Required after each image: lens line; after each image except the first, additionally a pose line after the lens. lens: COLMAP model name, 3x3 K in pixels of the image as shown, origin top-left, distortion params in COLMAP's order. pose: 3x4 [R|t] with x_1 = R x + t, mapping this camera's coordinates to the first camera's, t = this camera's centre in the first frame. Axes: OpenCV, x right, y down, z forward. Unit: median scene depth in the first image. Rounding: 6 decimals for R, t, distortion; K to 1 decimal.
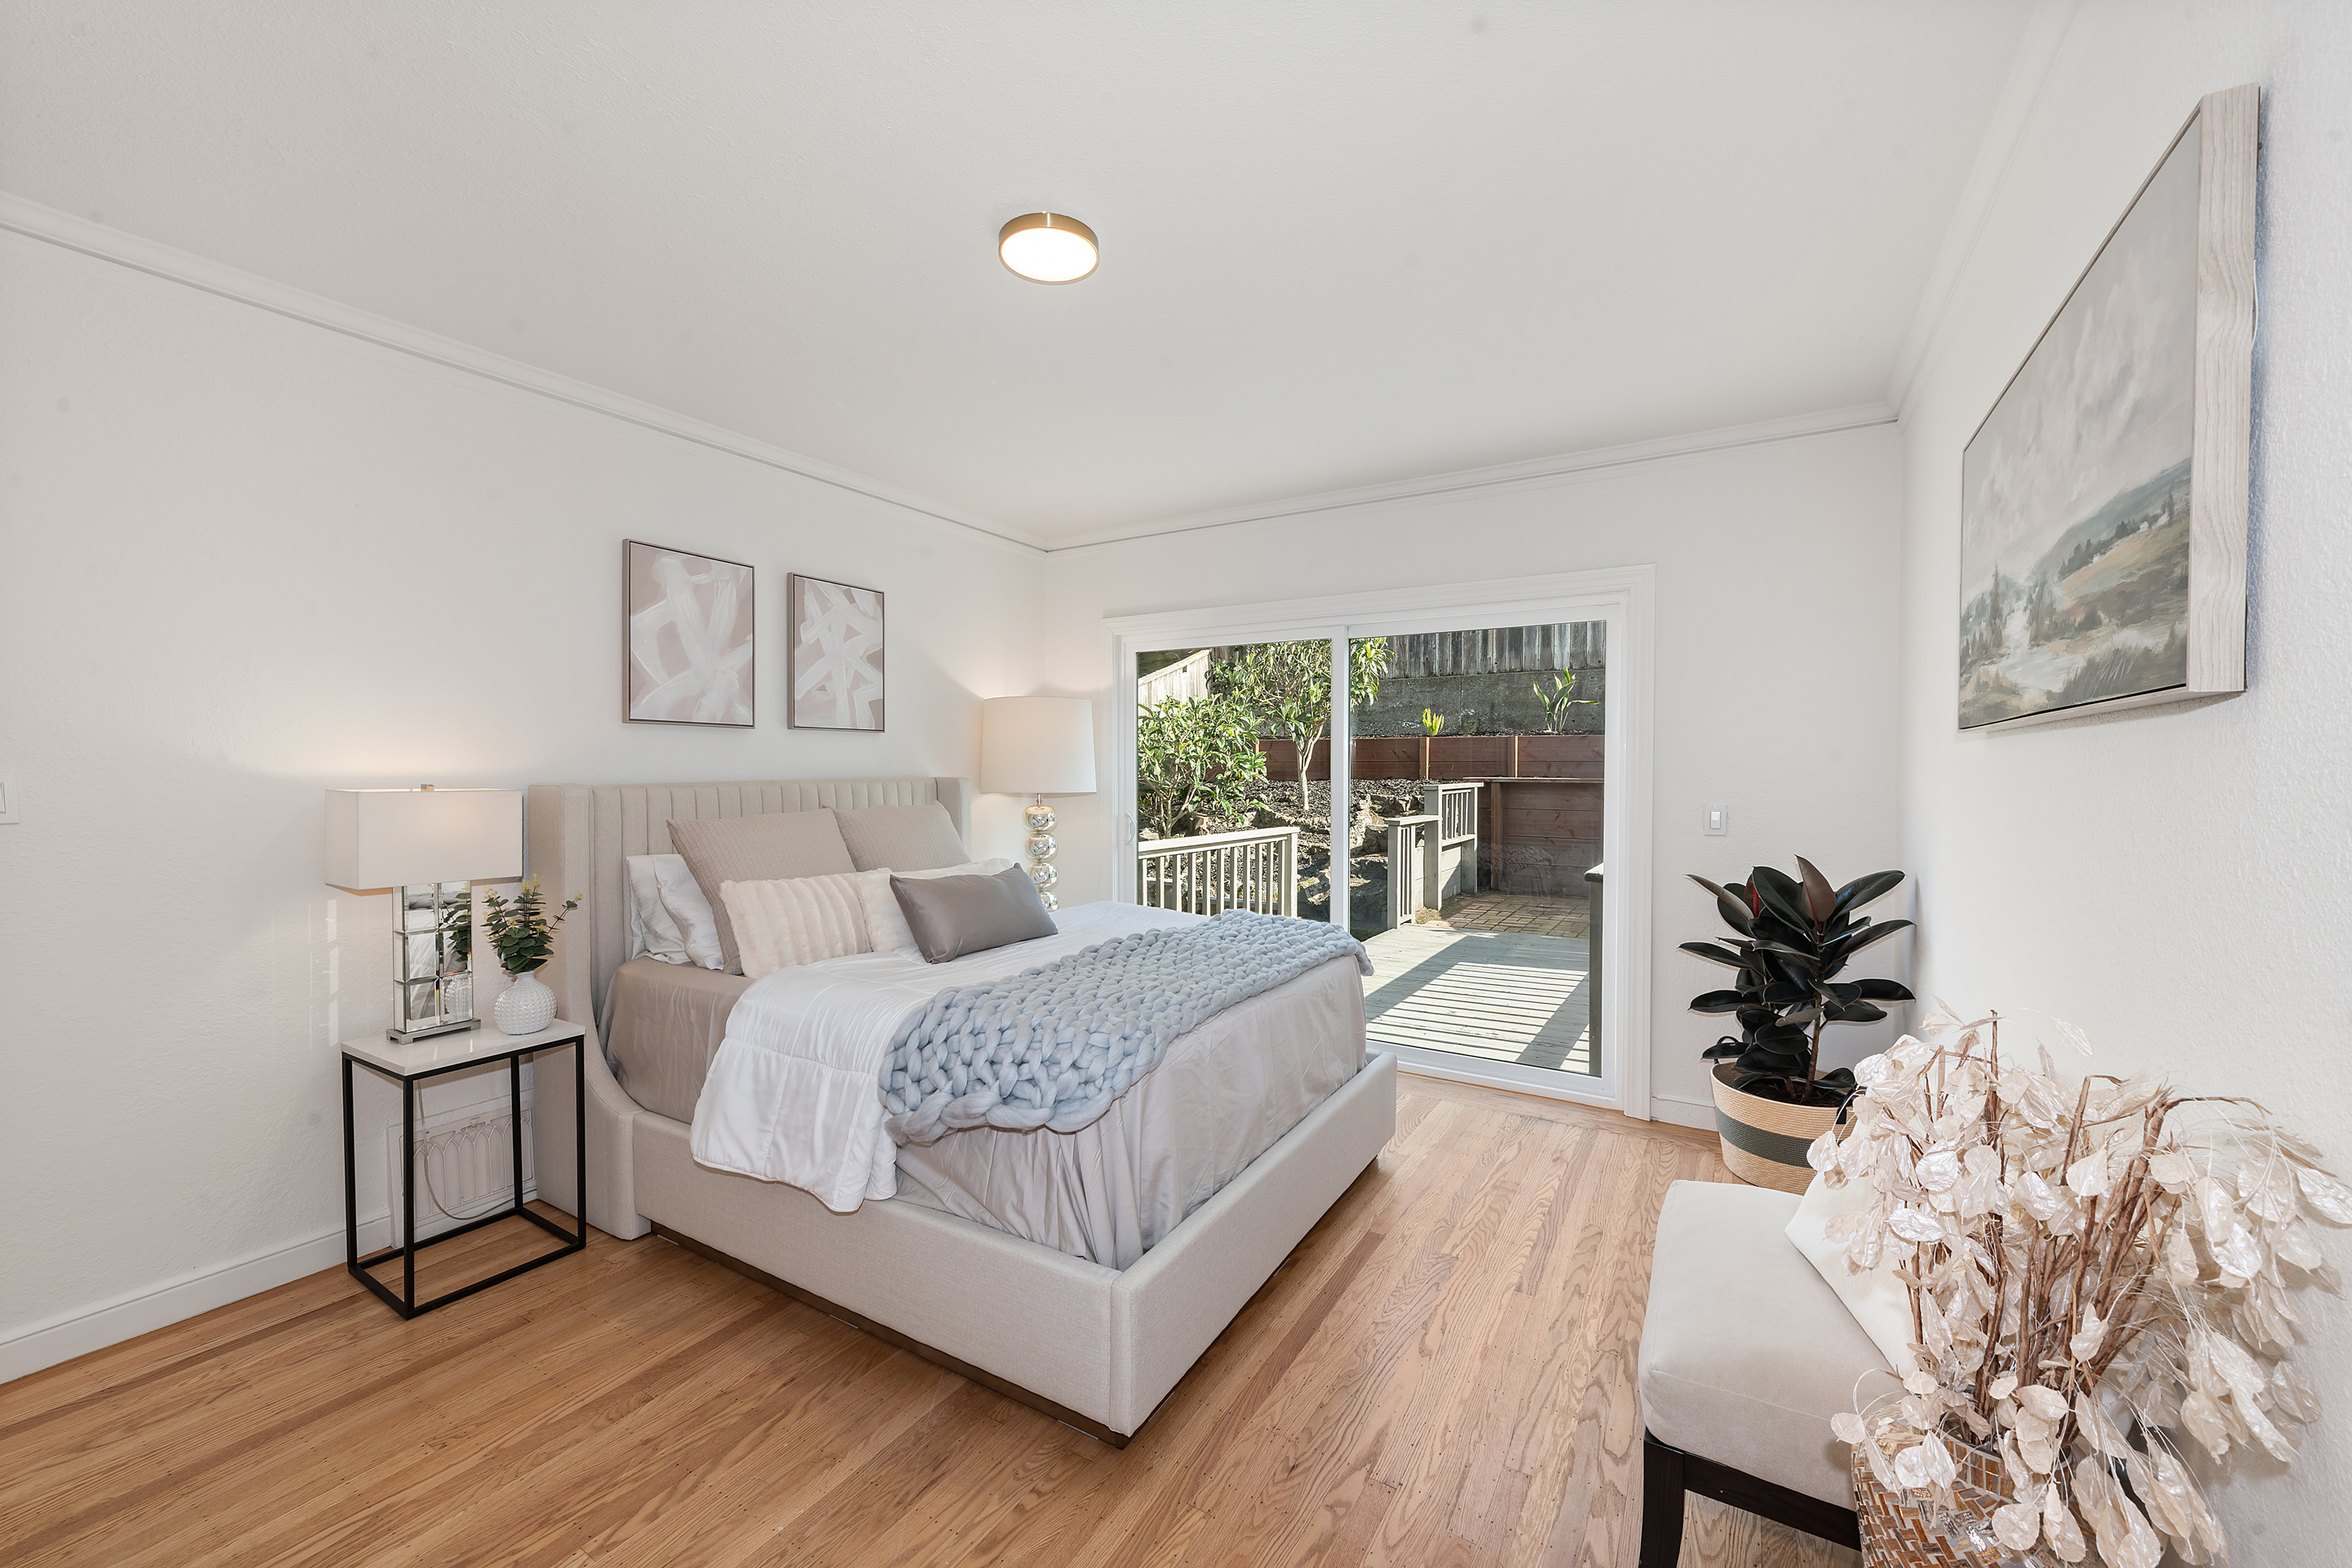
lens RADIAL K [[933.9, 0, 1173.0], [0, 933.9, 783.8], [0, 0, 1]] dist [0.015560, 0.000056]
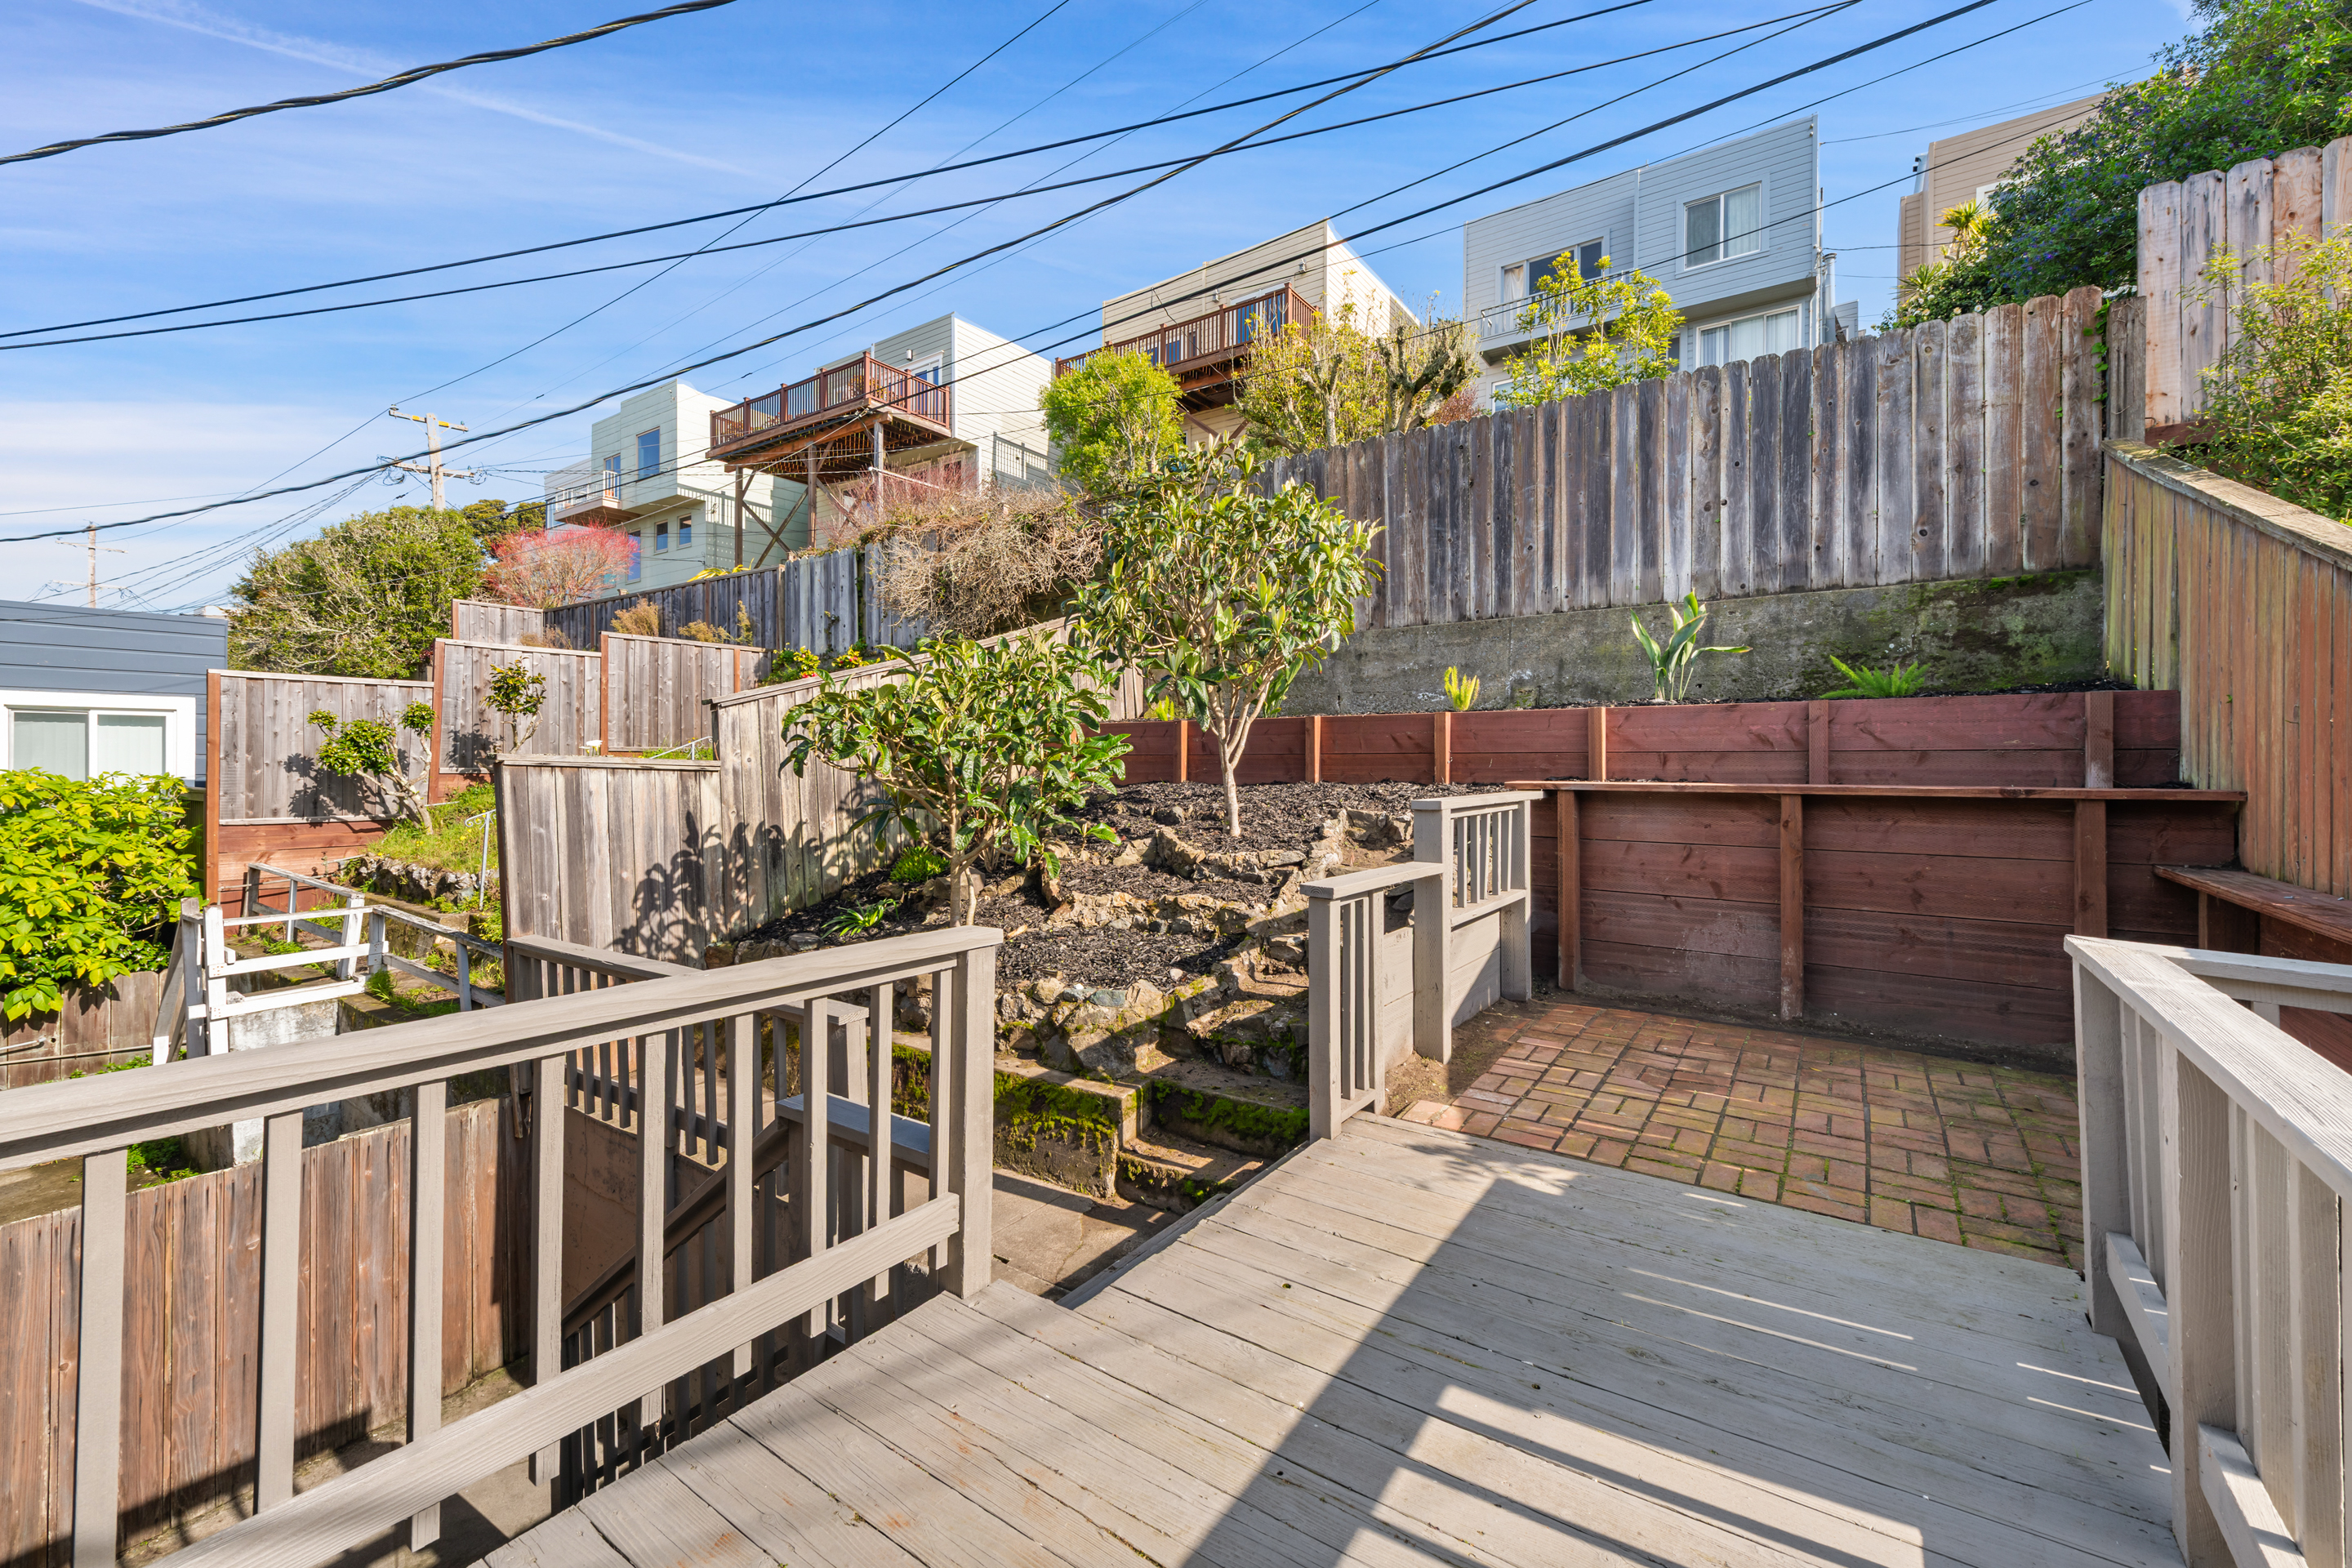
lens RADIAL K [[933.9, 0, 1185.1], [0, 933.9, 762.9], [0, 0, 1]] dist [0.015560, 0.000056]
pose [[0.998394, 0.000862, -0.056647, 0.151132], [-0.001841, 0.999850, -0.017234, -0.007866], [0.056623, 0.017311, 0.998246, 0.433982]]
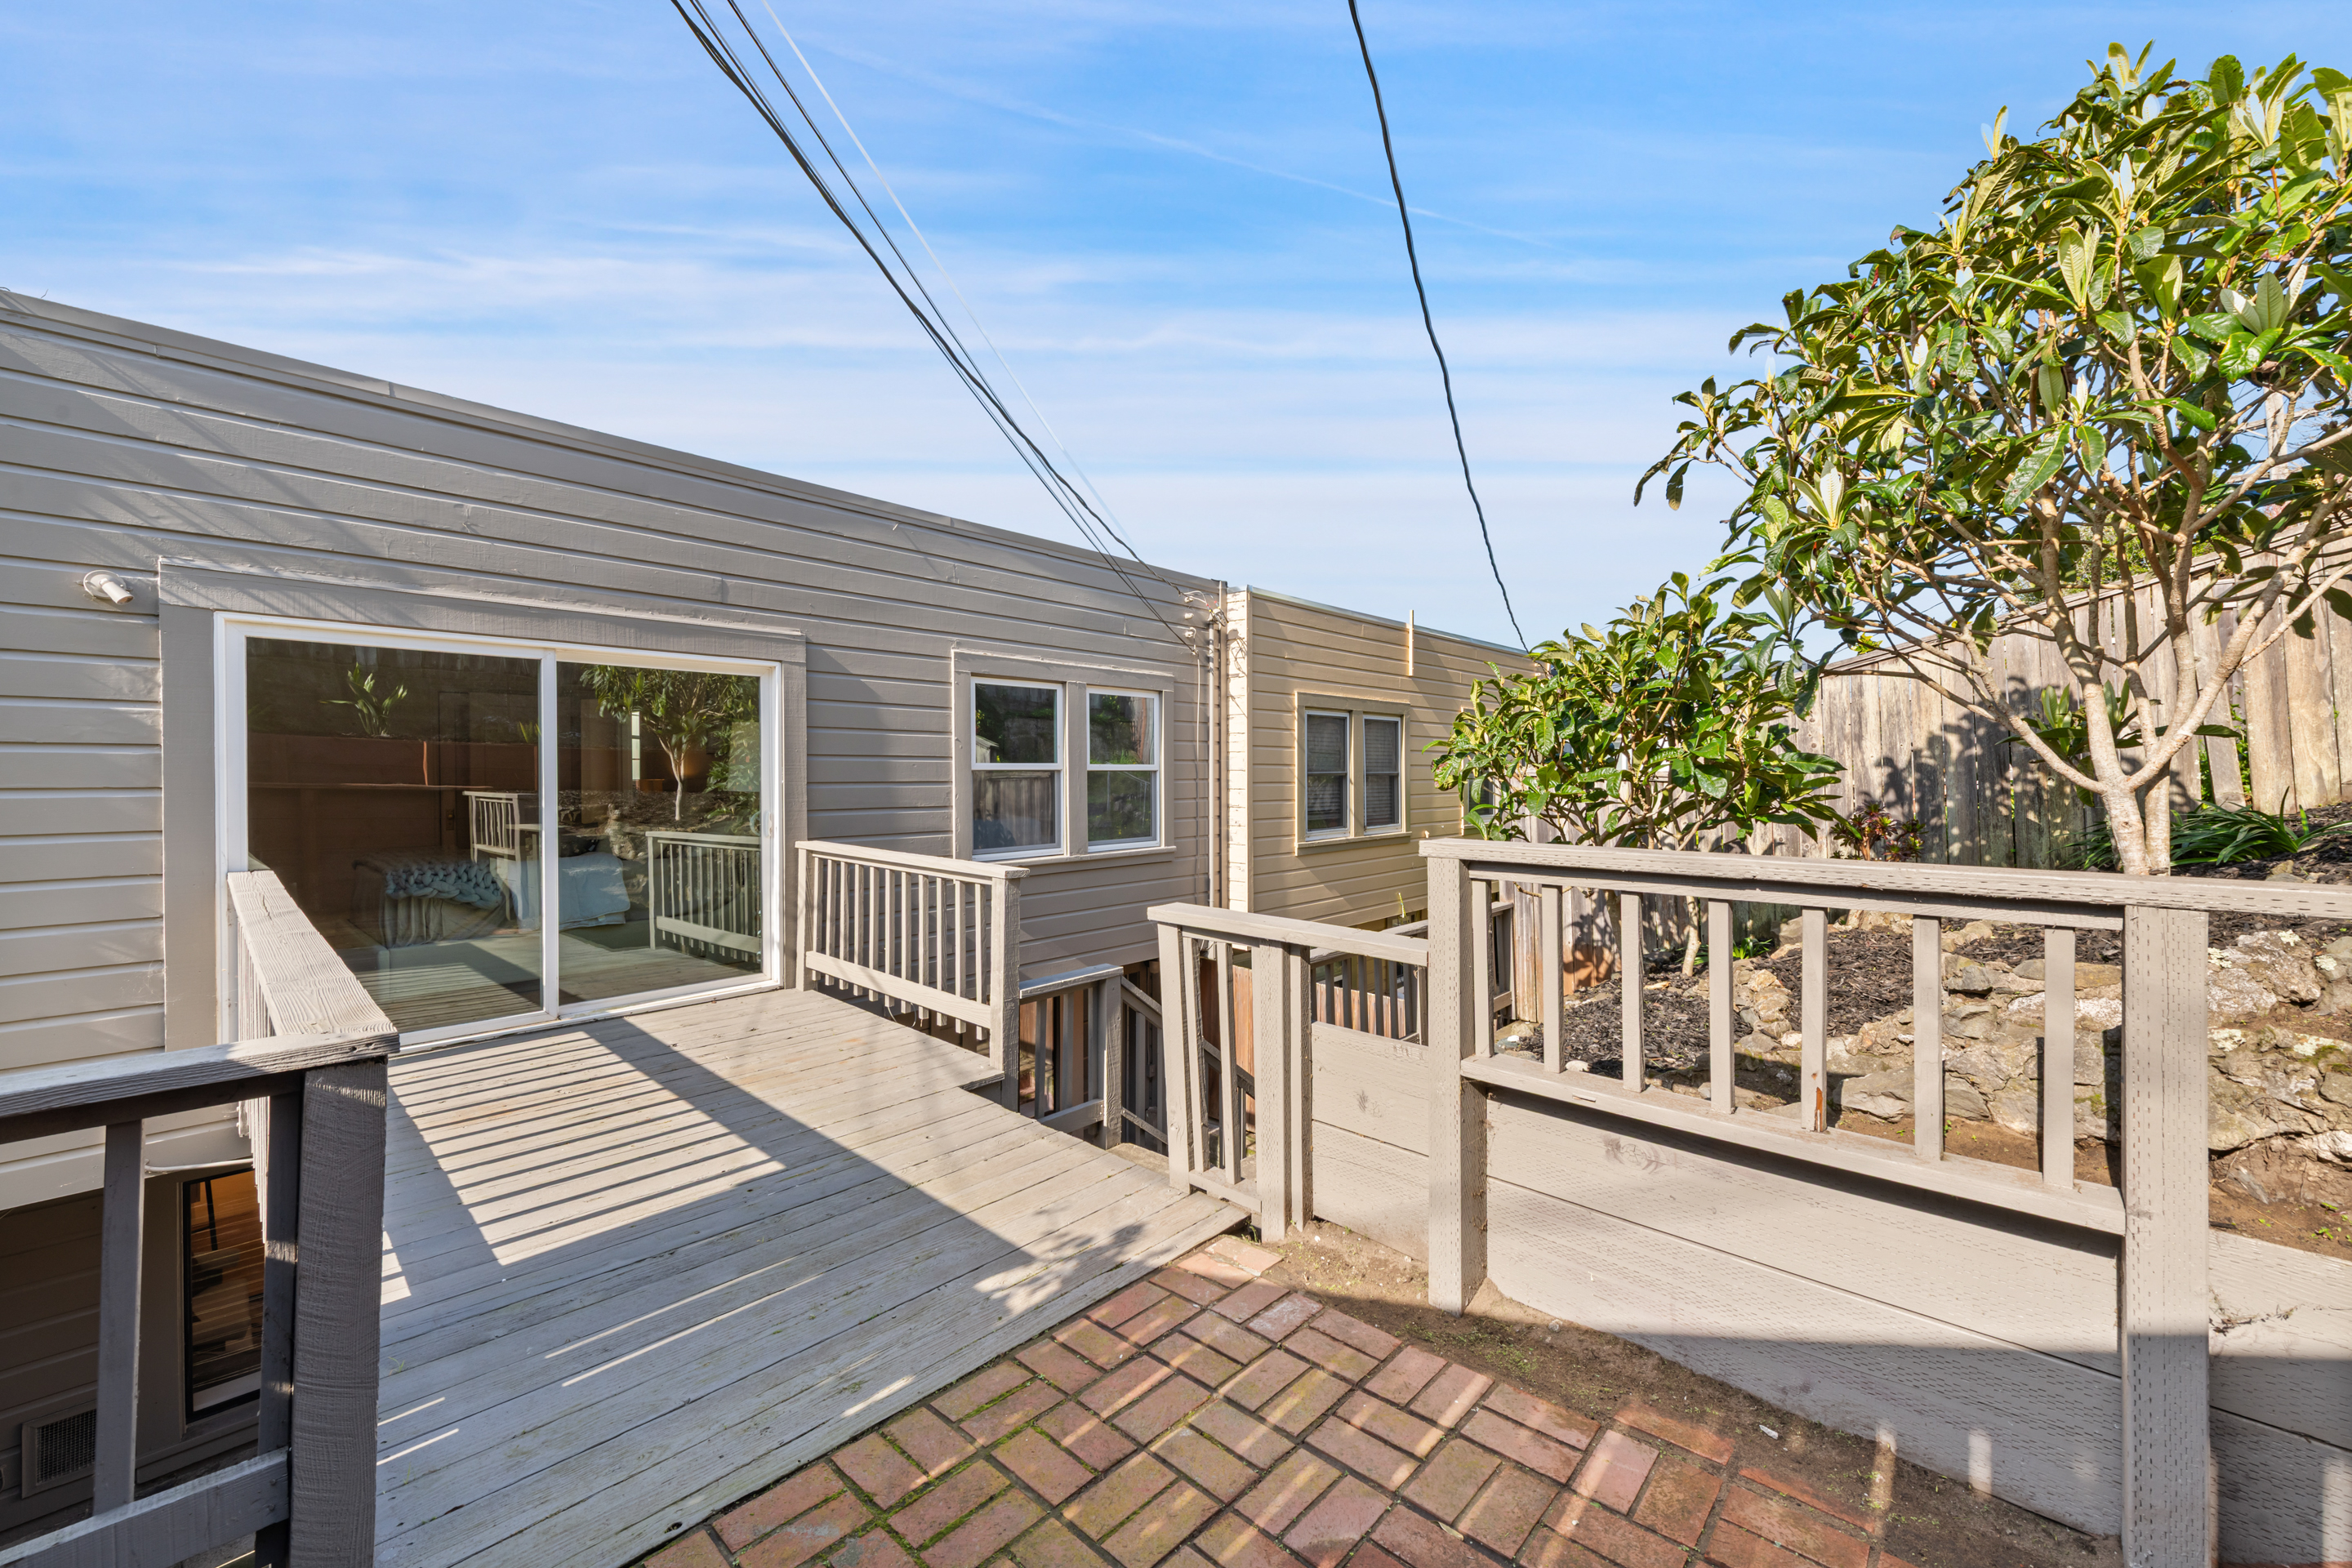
lens RADIAL K [[933.9, 0, 1177.2], [0, 933.9, 770.8], [0, 0, 1]] dist [0.015560, 0.000056]
pose [[-0.204862, -0.001467, -0.978790, 0.475396], [-0.019364, 0.999809, 0.002555, -0.013937], [0.978599, 0.019477, -0.204851, 0.828316]]
